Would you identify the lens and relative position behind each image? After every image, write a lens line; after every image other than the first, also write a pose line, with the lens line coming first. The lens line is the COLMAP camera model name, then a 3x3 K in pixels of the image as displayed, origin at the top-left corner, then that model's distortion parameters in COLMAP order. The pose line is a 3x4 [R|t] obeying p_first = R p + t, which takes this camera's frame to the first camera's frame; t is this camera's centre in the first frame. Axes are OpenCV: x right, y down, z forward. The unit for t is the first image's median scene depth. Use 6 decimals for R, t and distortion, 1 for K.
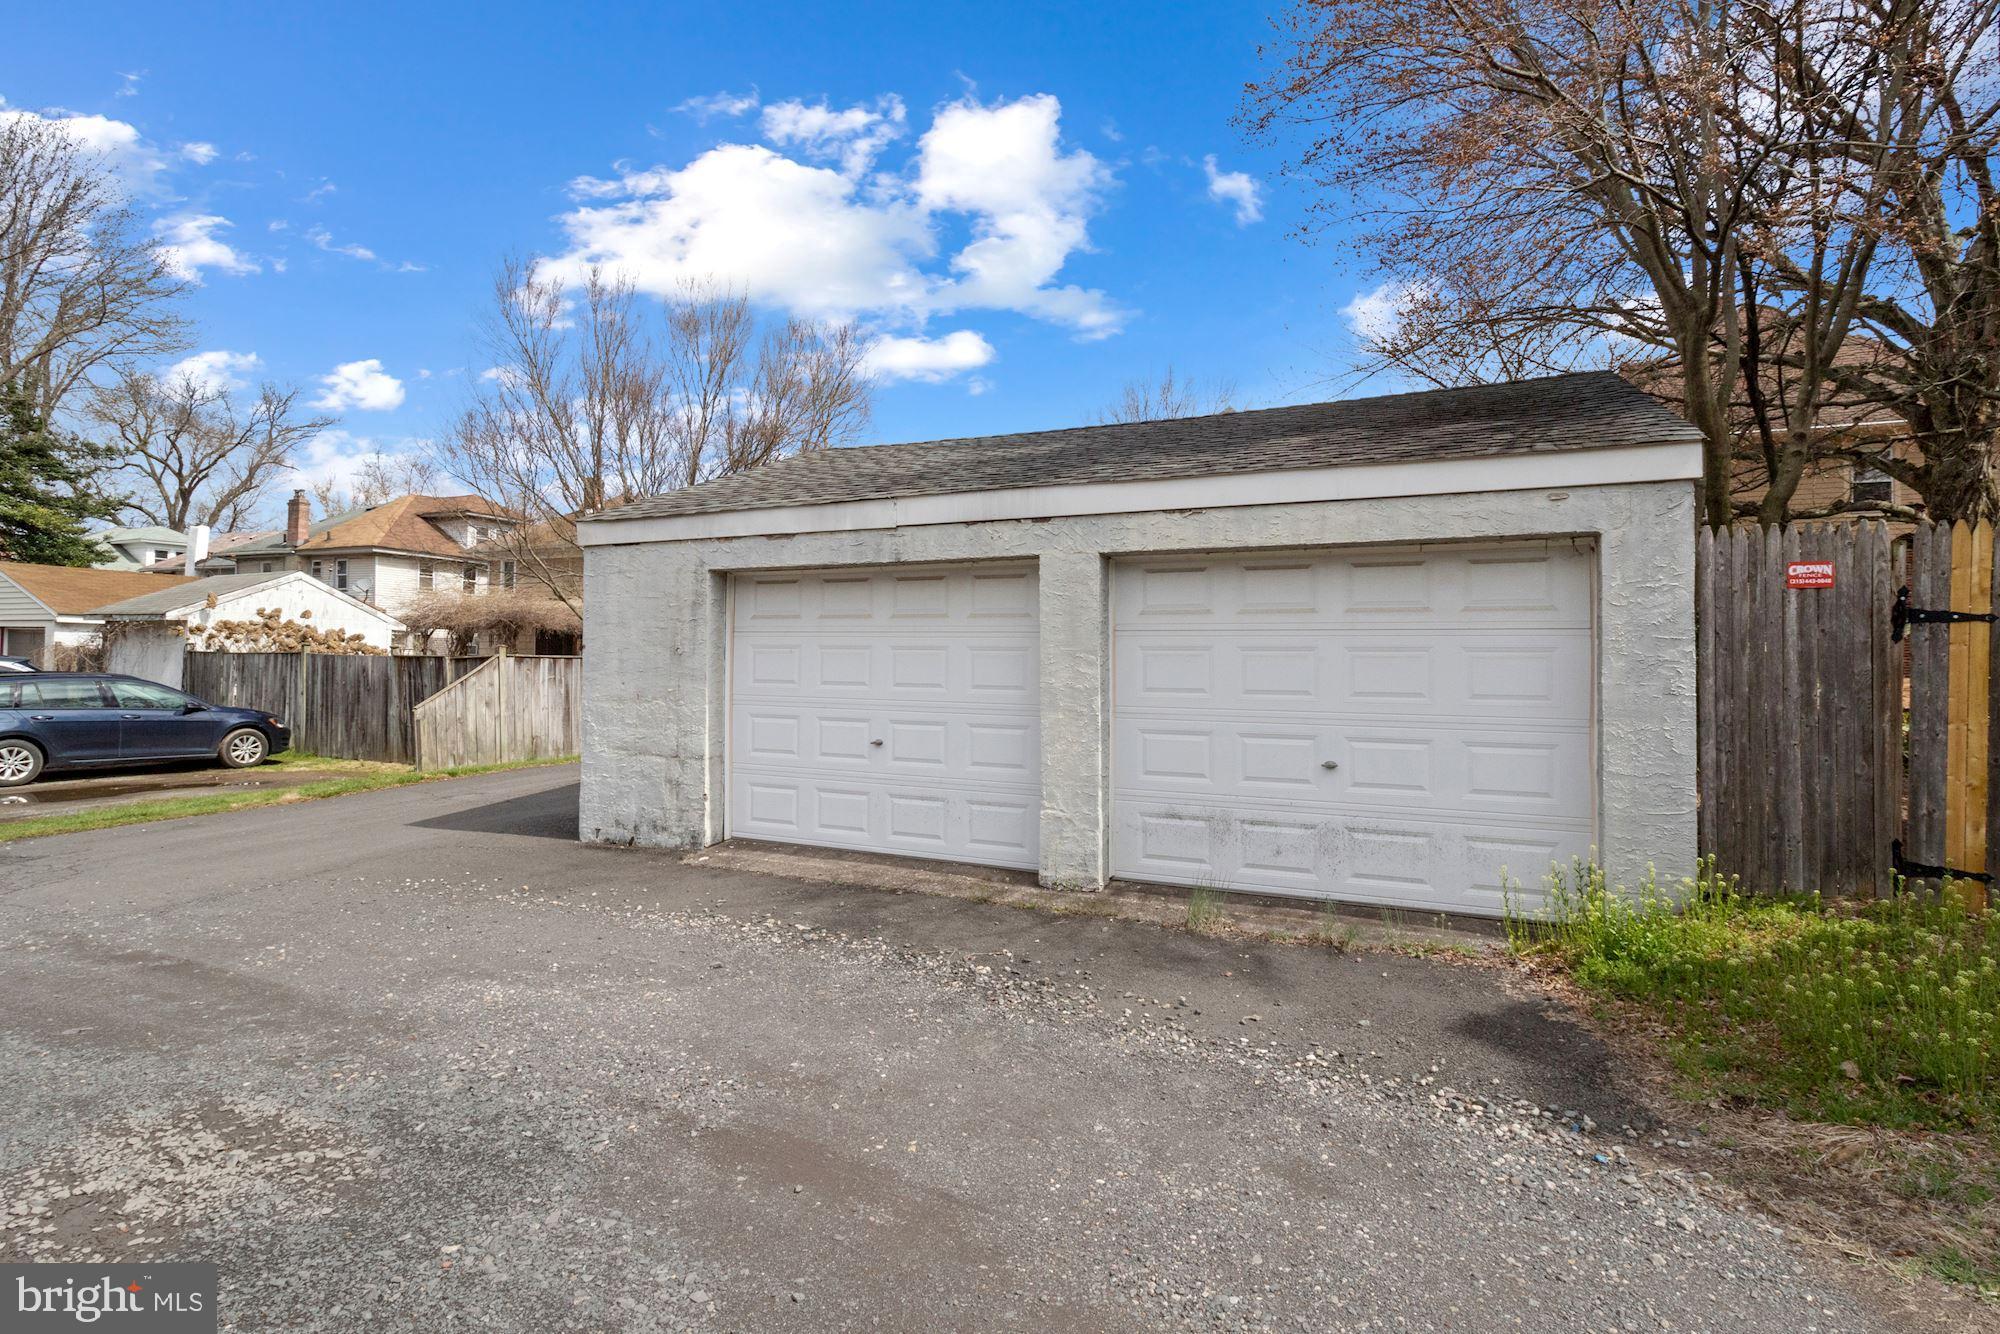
lens RADIAL K [[923.7, 0, 1004.9], [0, 923.7, 645.4], [0, 0, 1]] dist [0.000988, 0.000374]
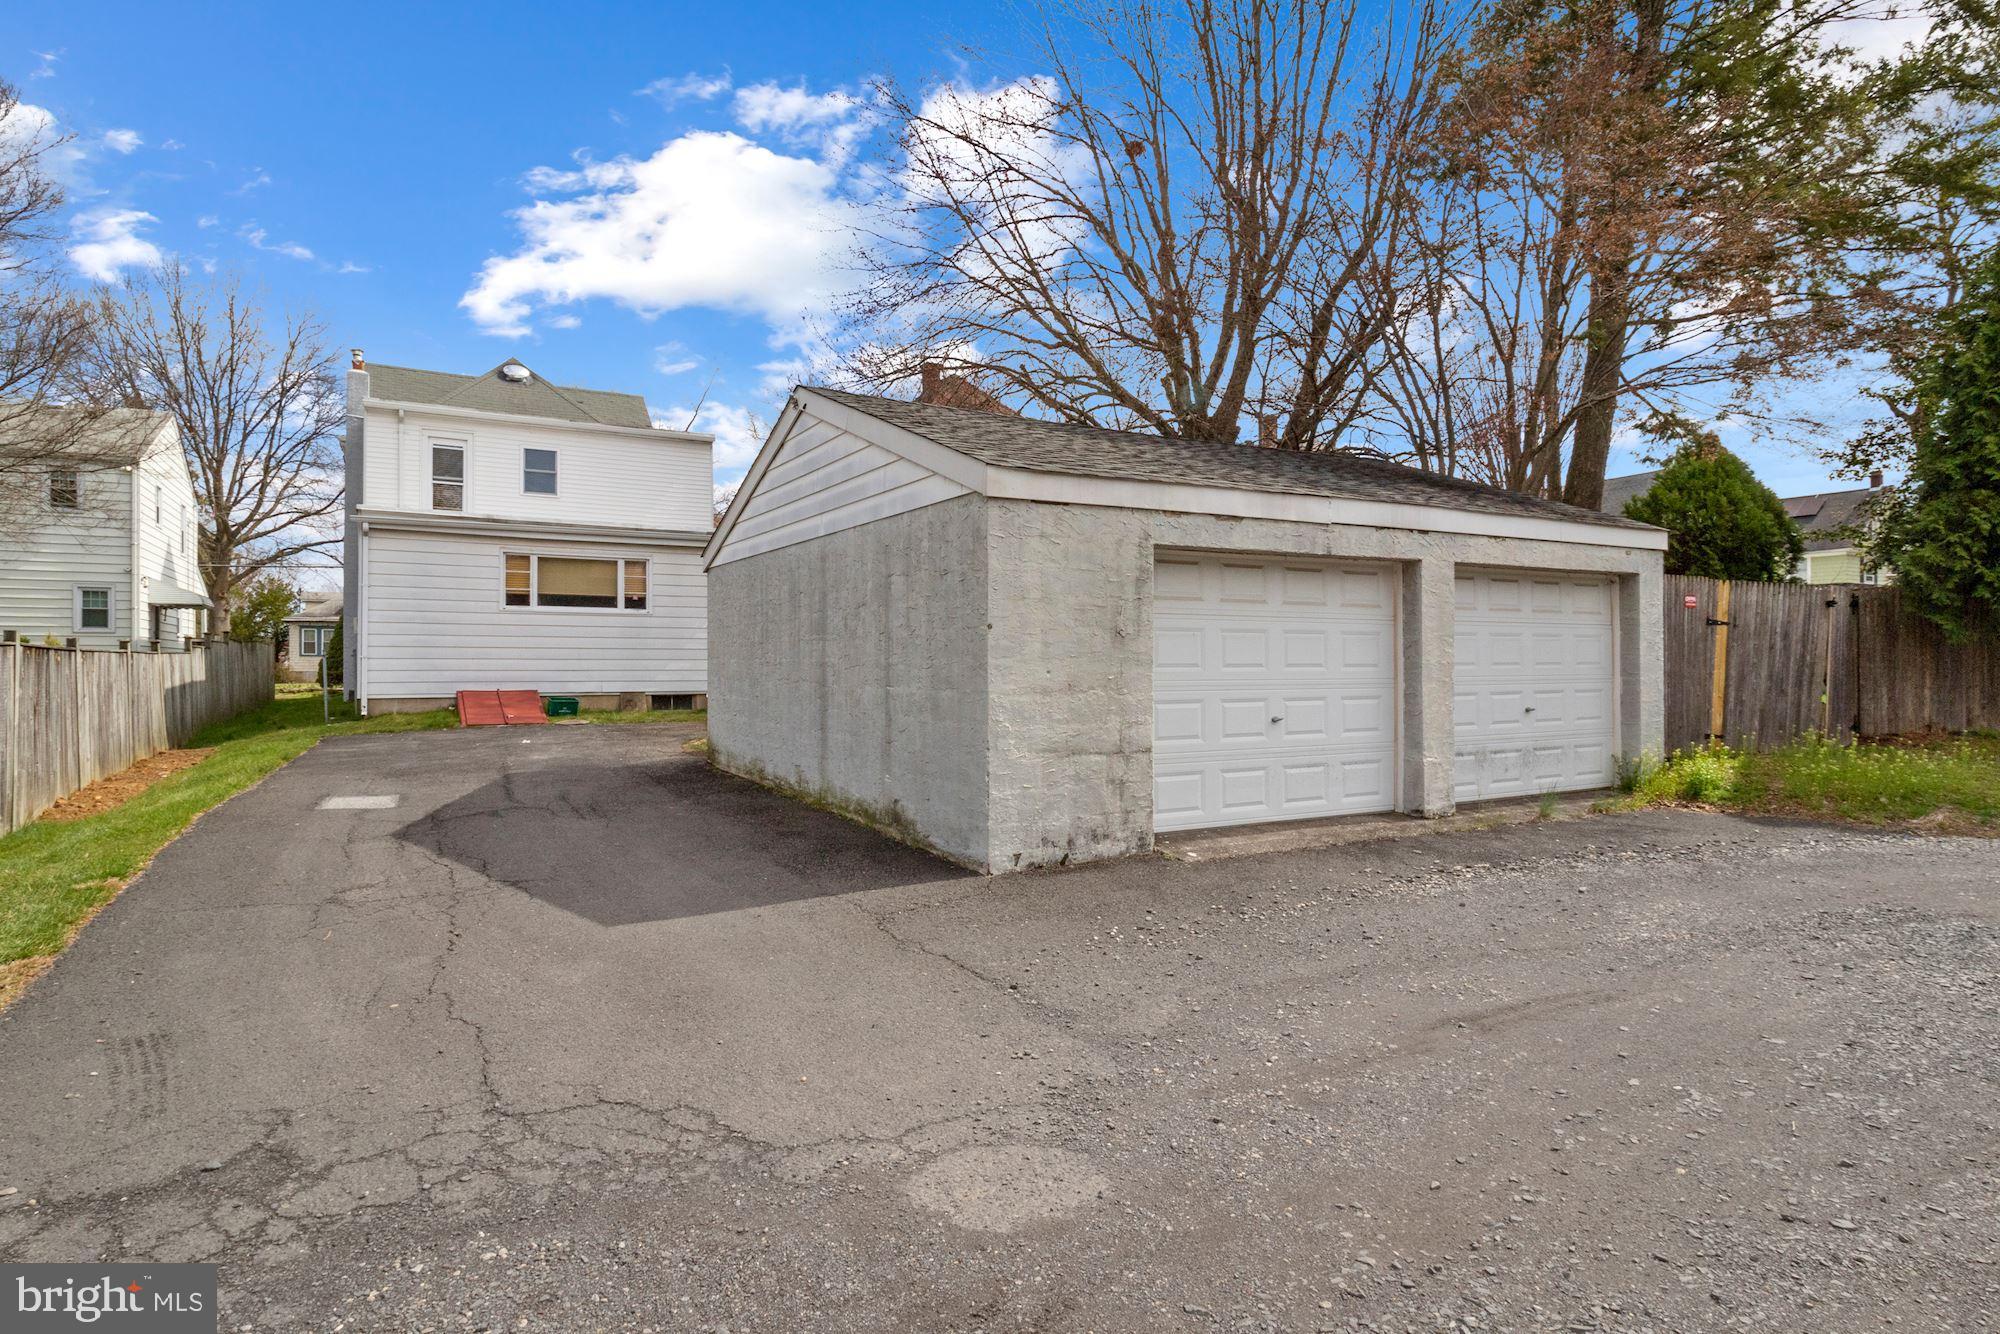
lens RADIAL K [[923.7, 0, 1004.9], [0, 923.7, 645.4], [0, 0, 1]] dist [0.000988, 0.000374]
pose [[0.652501, -0.005431, 0.757768, -1.104809], [-0.012999, 0.999747, 0.018359, 0.003220], [-0.757676, -0.021830, 0.652265, 0.513304]]
